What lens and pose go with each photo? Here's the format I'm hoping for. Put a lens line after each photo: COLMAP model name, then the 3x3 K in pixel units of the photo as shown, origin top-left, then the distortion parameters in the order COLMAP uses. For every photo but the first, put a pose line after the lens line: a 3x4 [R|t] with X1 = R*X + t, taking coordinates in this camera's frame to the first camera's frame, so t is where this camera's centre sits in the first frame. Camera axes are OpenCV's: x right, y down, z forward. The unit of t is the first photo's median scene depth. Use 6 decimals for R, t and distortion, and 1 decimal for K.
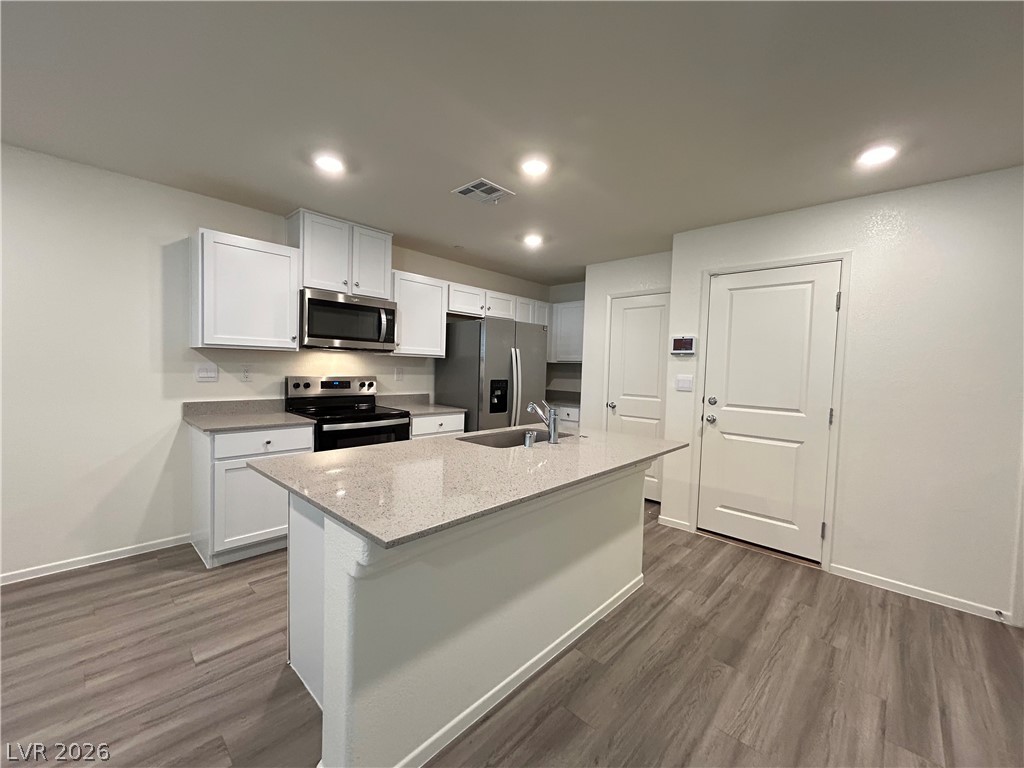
lens RADIAL K [[411.0, 0, 511.9], [0, 411.0, 384.5], [0, 0, 1]] dist [-0.003379, 0.001093]
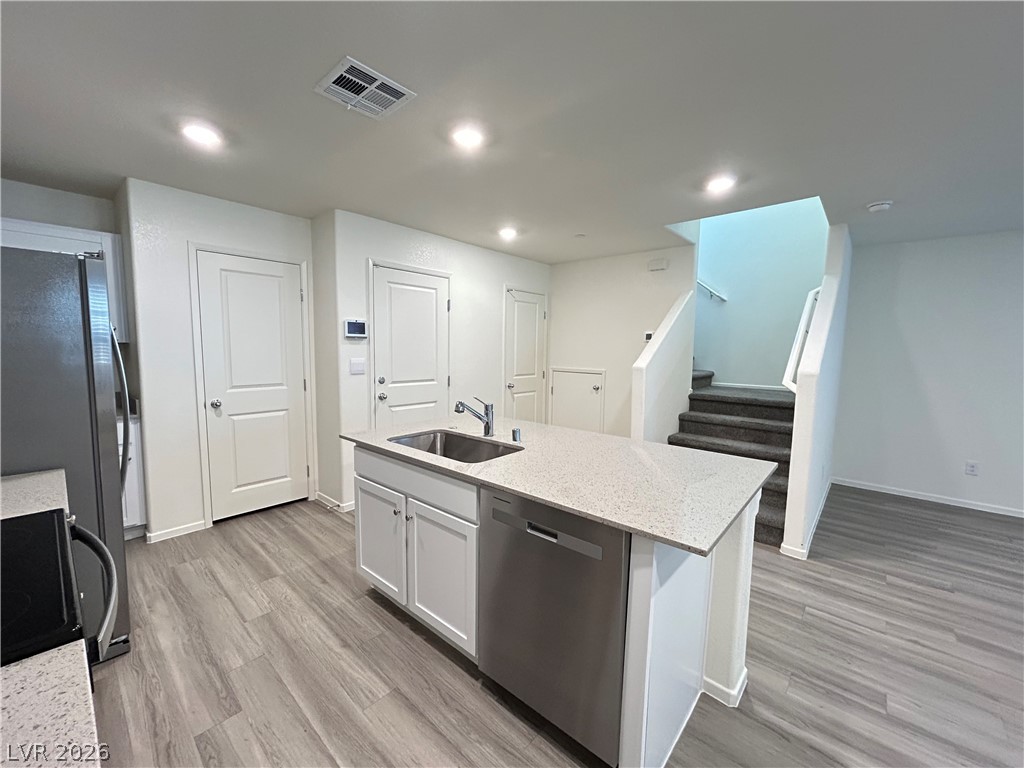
lens RADIAL K [[411.0, 0, 511.9], [0, 411.0, 385.0], [0, 0, 1]] dist [-0.003379, 0.001093]
pose [[-0.026588, -0.121637, 0.992219, -0.605324], [0.027904, 0.992092, 0.122369, -0.071366], [-0.999257, 0.030941, -0.022984, 0.643602]]
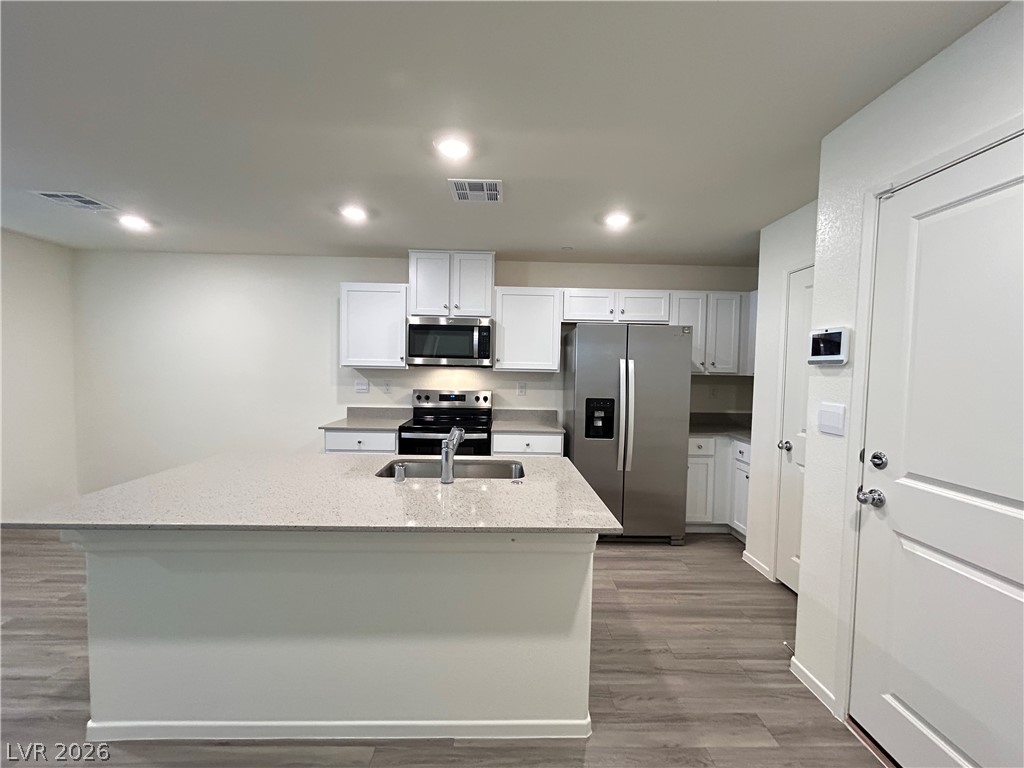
lens RADIAL K [[411.0, 0, 511.2], [0, 411.0, 383.9], [0, 0, 1]] dist [-0.003379, 0.001093]
pose [[0.699973, 0.011084, -0.714084, 0.505974], [-0.029941, 0.999456, -0.013836, -0.027851], [0.713542, 0.031065, 0.699924, 0.349784]]
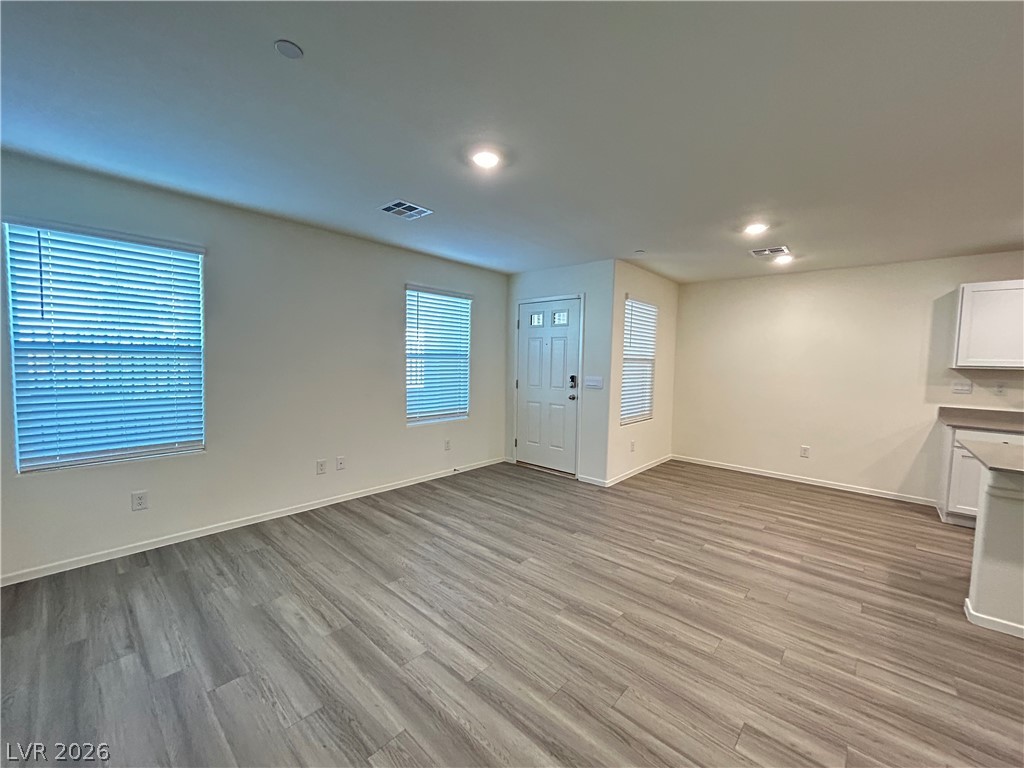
lens RADIAL K [[411.0, 0, 512.9], [0, 411.0, 381.5], [0, 0, 1]] dist [-0.003379, 0.001093]
pose [[0.023946, 0.029947, -0.999265, 0.495820], [-0.066839, 0.997363, 0.028288, 0.013311], [0.997476, 0.066112, 0.025885, -0.442458]]
